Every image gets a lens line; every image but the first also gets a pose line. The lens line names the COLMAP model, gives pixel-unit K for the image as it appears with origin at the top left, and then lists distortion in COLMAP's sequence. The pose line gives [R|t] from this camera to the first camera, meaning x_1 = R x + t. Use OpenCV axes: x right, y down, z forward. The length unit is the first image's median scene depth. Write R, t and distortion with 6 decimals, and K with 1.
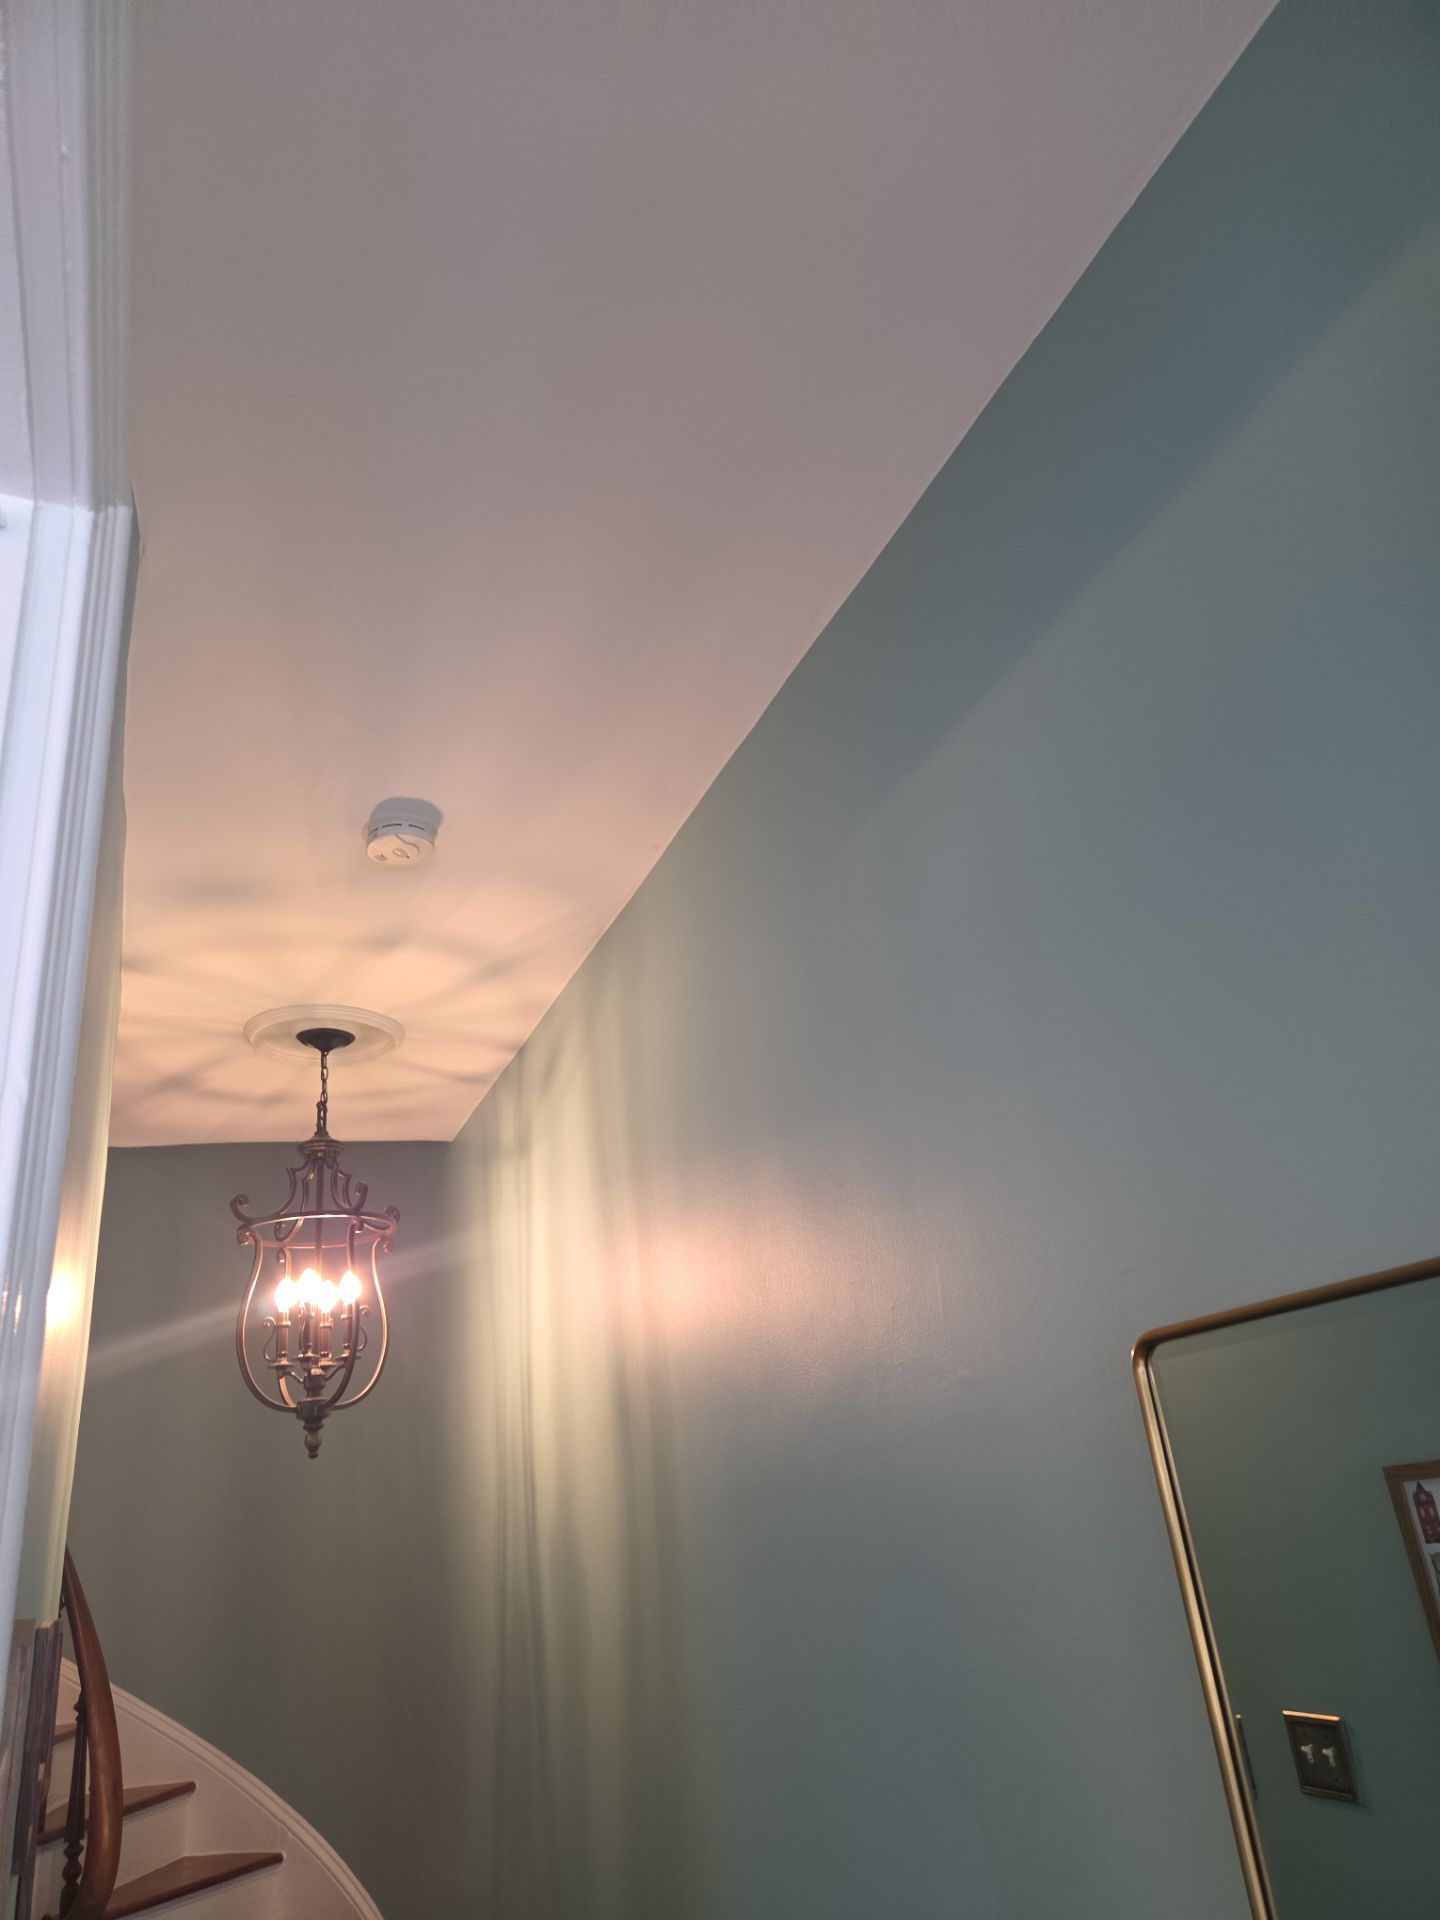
lens RADIAL K [[1304.6, 0, 720.0], [0, 1304.6, 960.0], [0, 0, 1]] dist [0.068412, -0.066561]
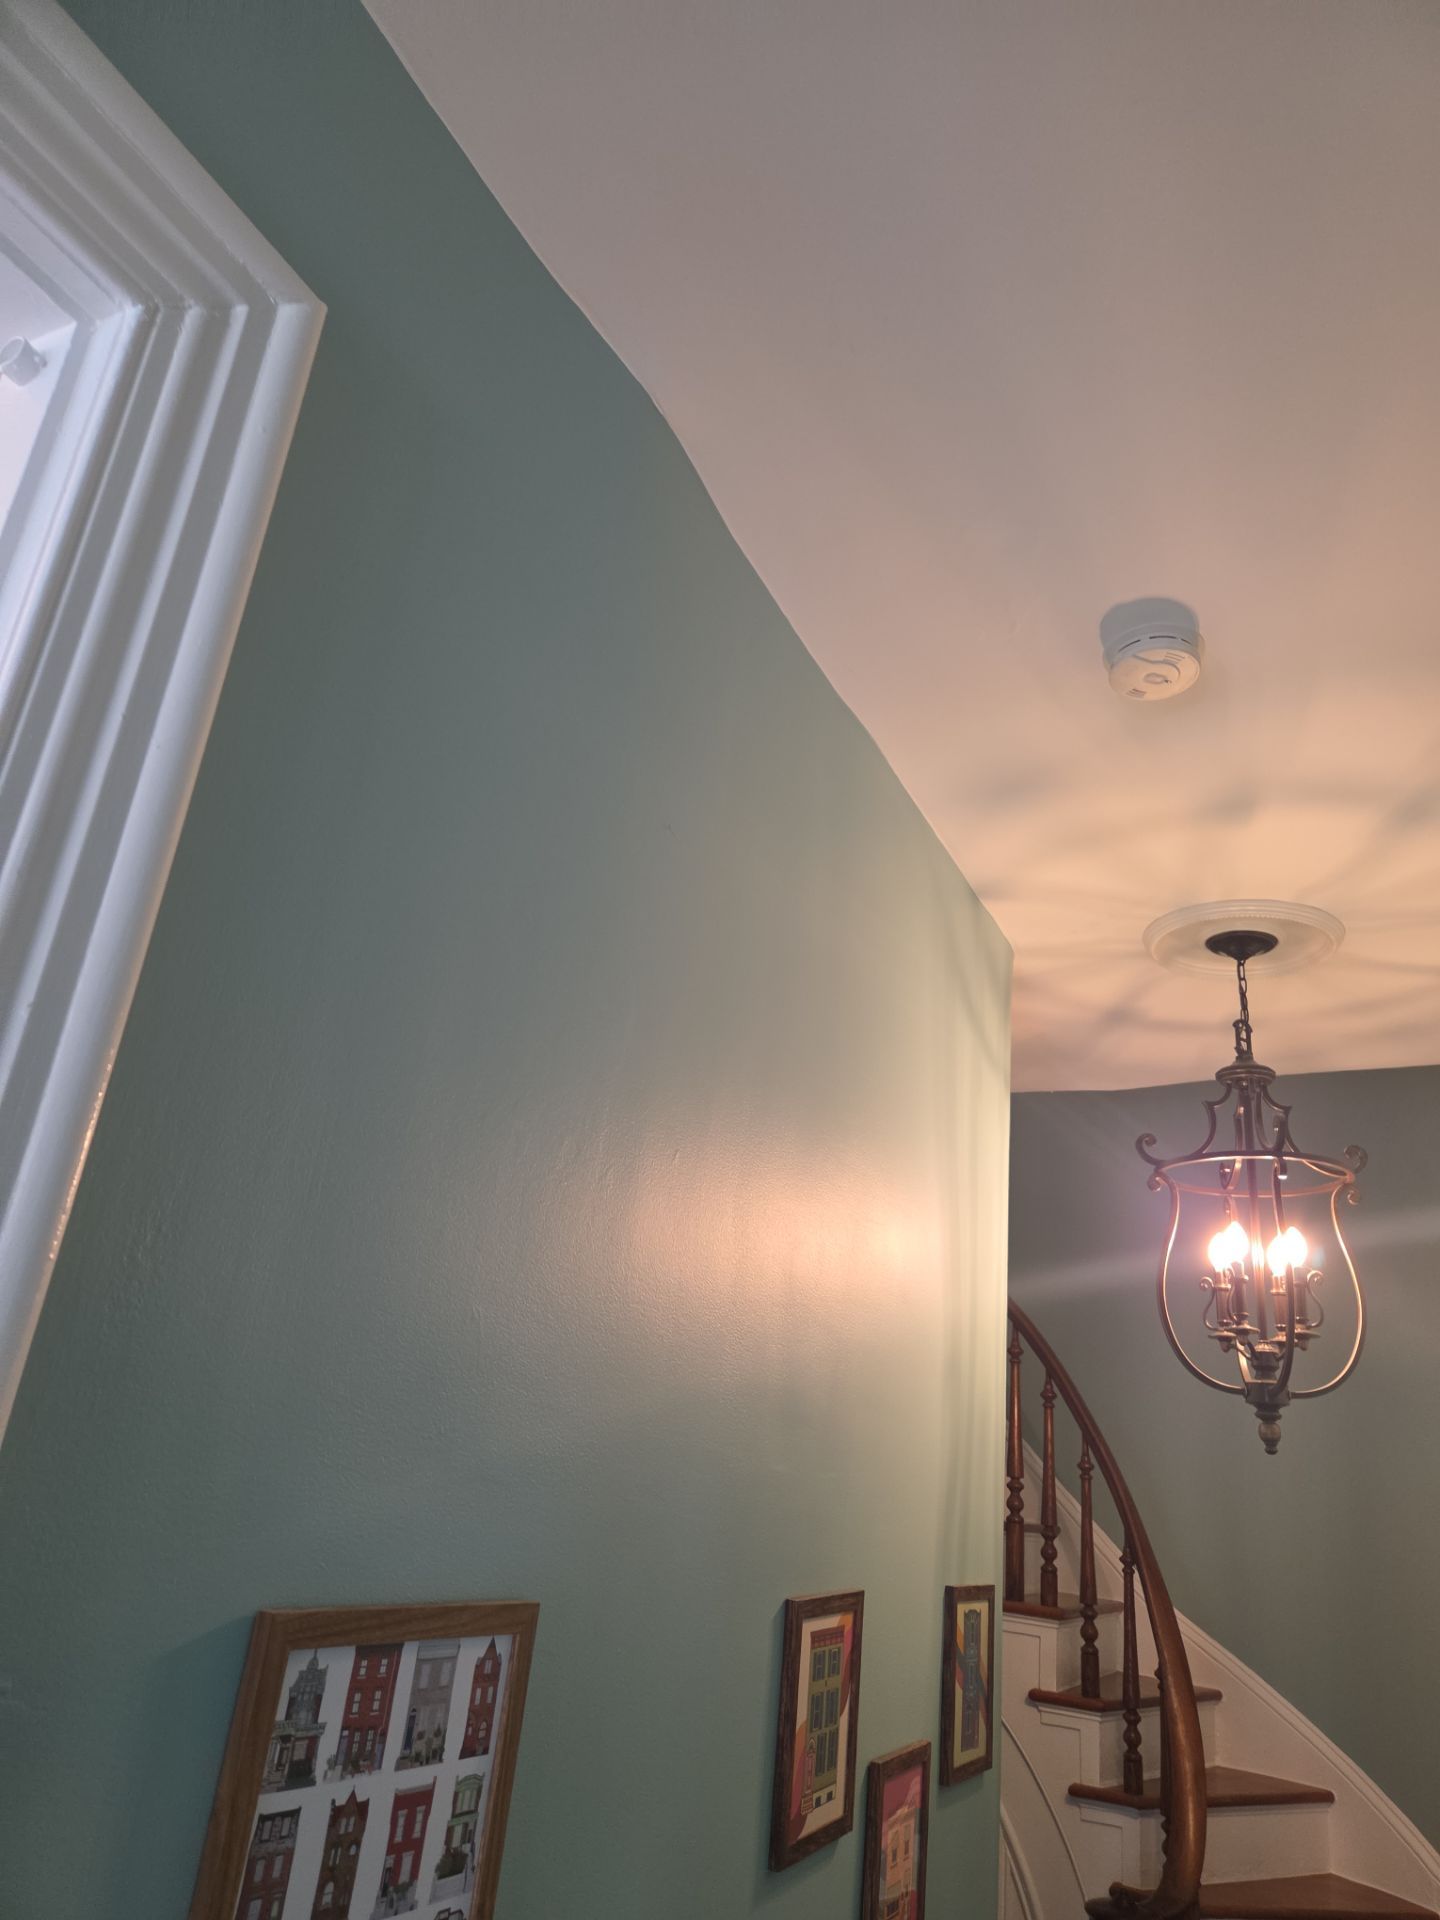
lens RADIAL K [[1285.7, 0, 720.0], [0, 1285.7, 960.0], [0, 0, 1]] dist [0.008648, 0.000286]
pose [[0.636522, -0.135617, -0.759241, 0.107701], [0.156950, 0.986597, -0.044646, 0.057658], [0.755120, -0.090745, 0.649276, 0.244301]]
